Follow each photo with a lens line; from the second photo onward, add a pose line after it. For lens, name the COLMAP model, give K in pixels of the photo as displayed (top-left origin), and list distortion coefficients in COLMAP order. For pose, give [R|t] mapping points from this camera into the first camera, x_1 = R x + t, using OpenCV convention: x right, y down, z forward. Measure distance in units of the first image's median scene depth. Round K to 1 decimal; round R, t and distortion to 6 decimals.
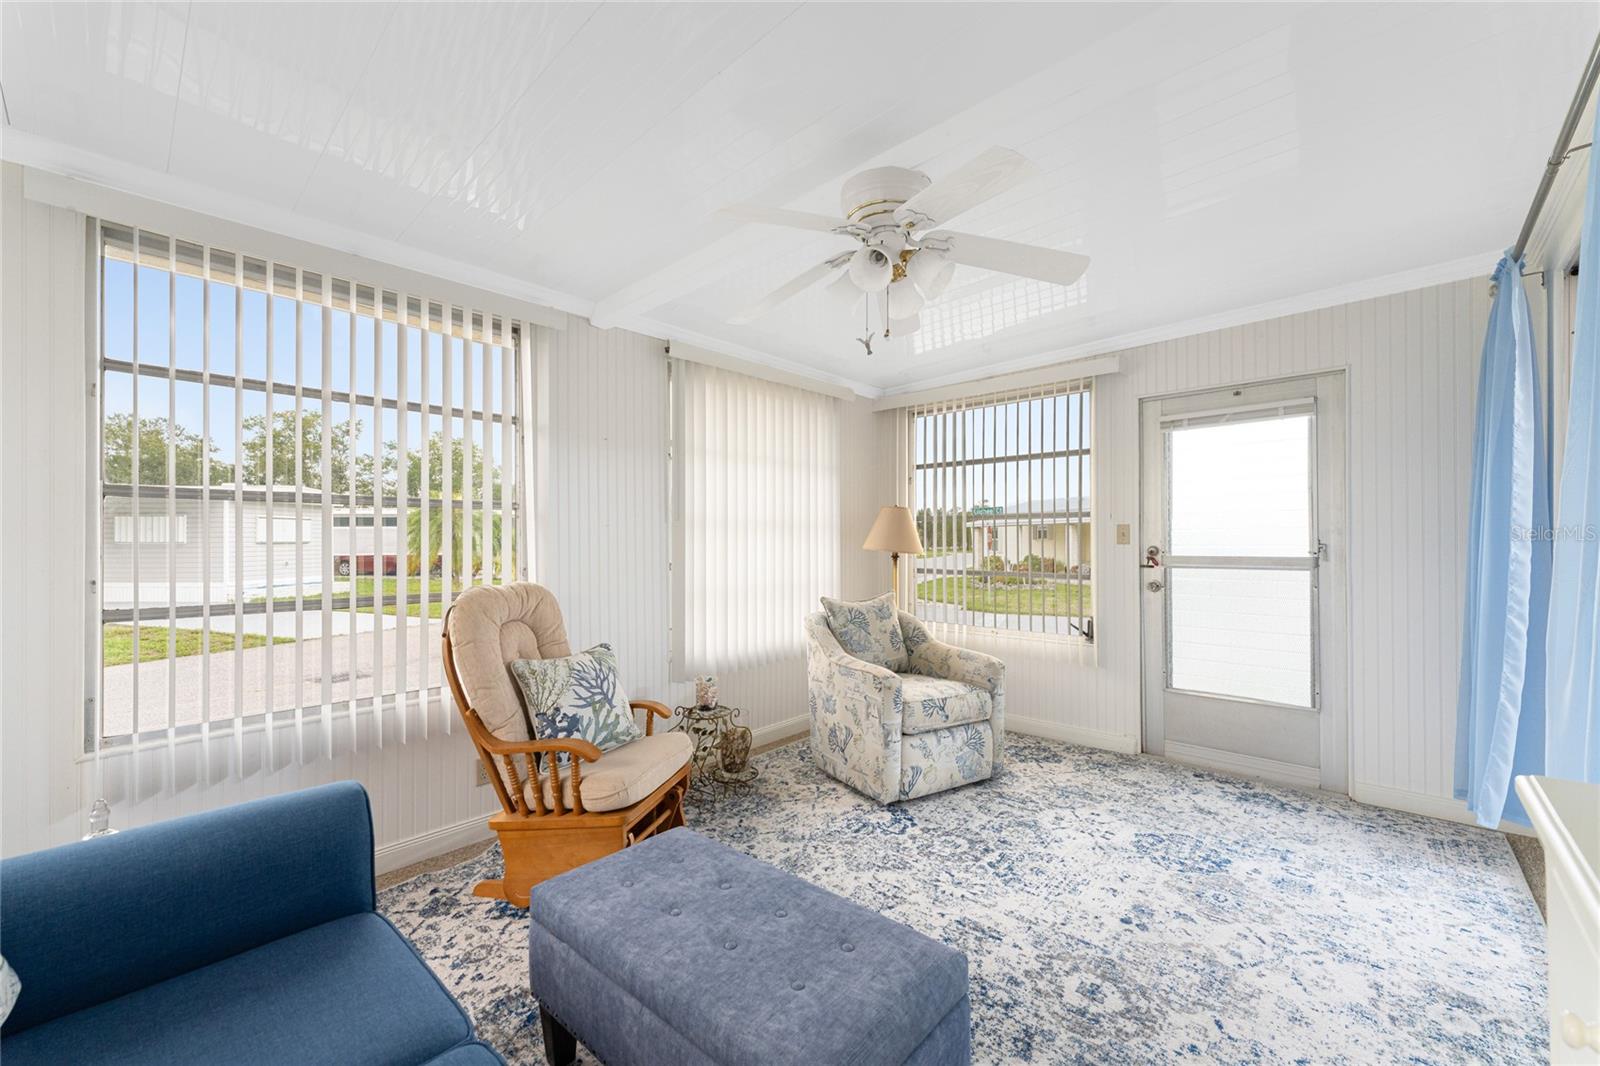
lens RADIAL K [[644.7, 0, 794.4], [0, 644.7, 535.1], [0, 0, 1]] dist [-0.000871, 0.000255]
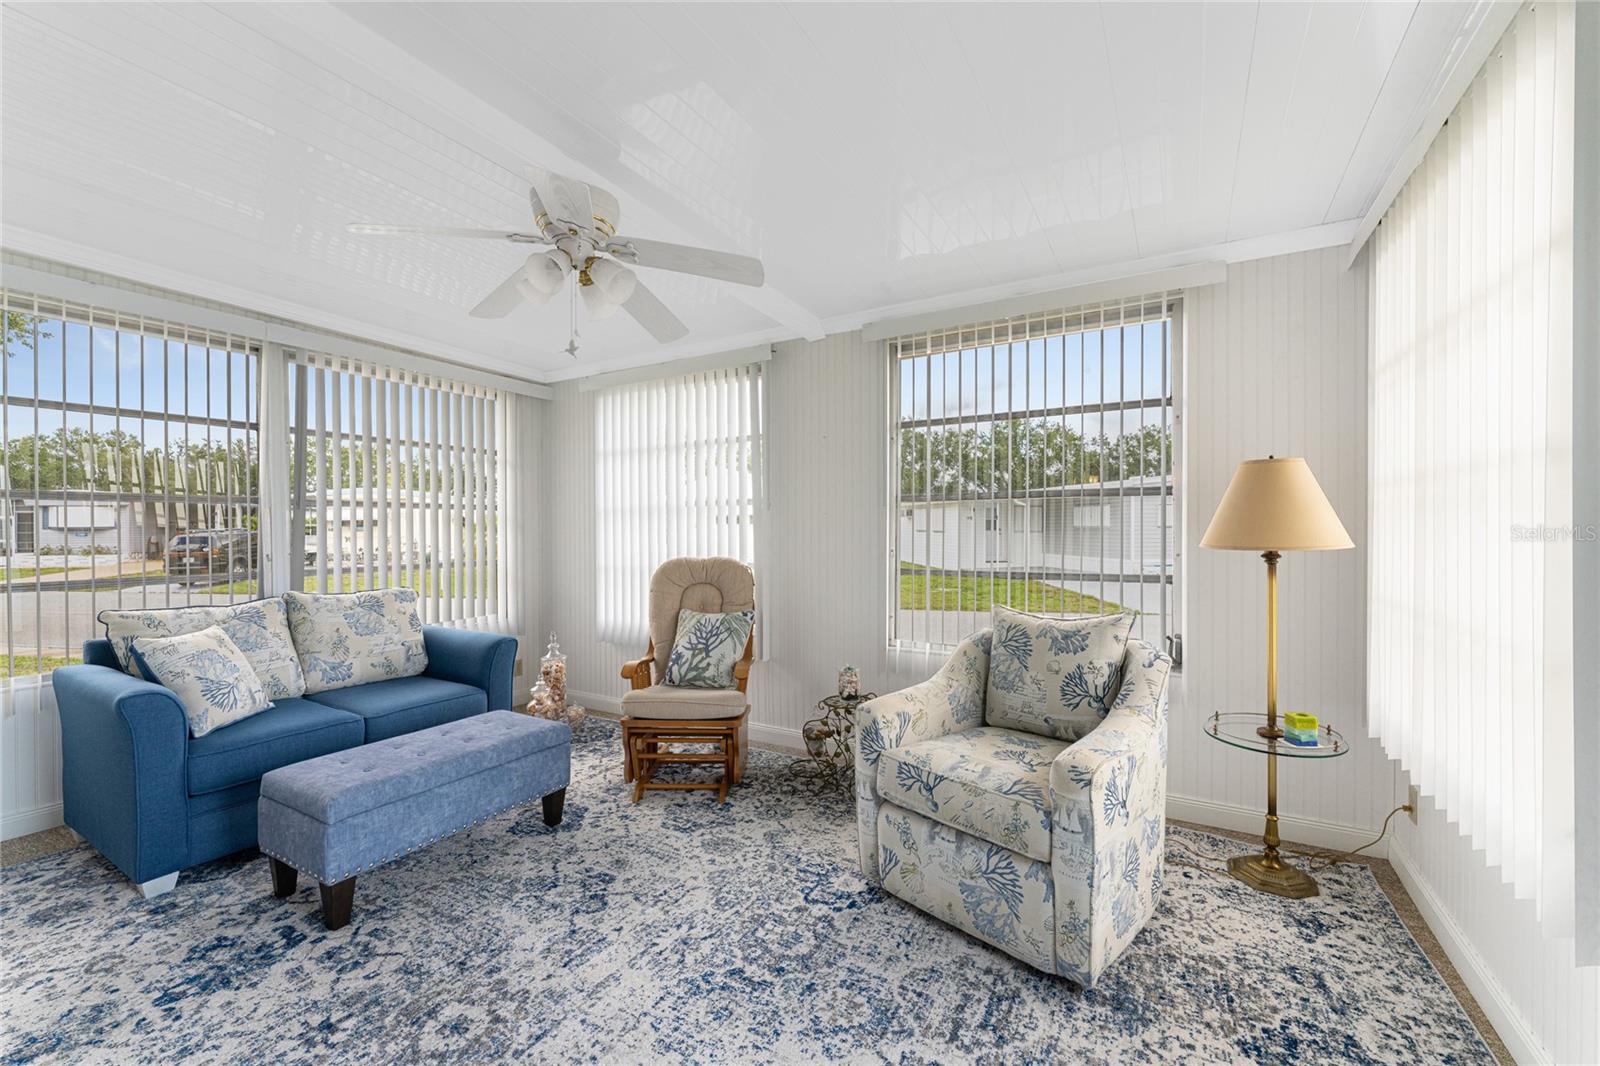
lens RADIAL K [[644.7, 0, 794.7], [0, 644.7, 531.0], [0, 0, 1]] dist [-0.000871, 0.000255]
pose [[0.208273, 0.006417, -0.978050, 0.946243], [0.012484, 0.999880, 0.009219, 0.005576], [0.977991, -0.014131, 0.208168, 0.843966]]
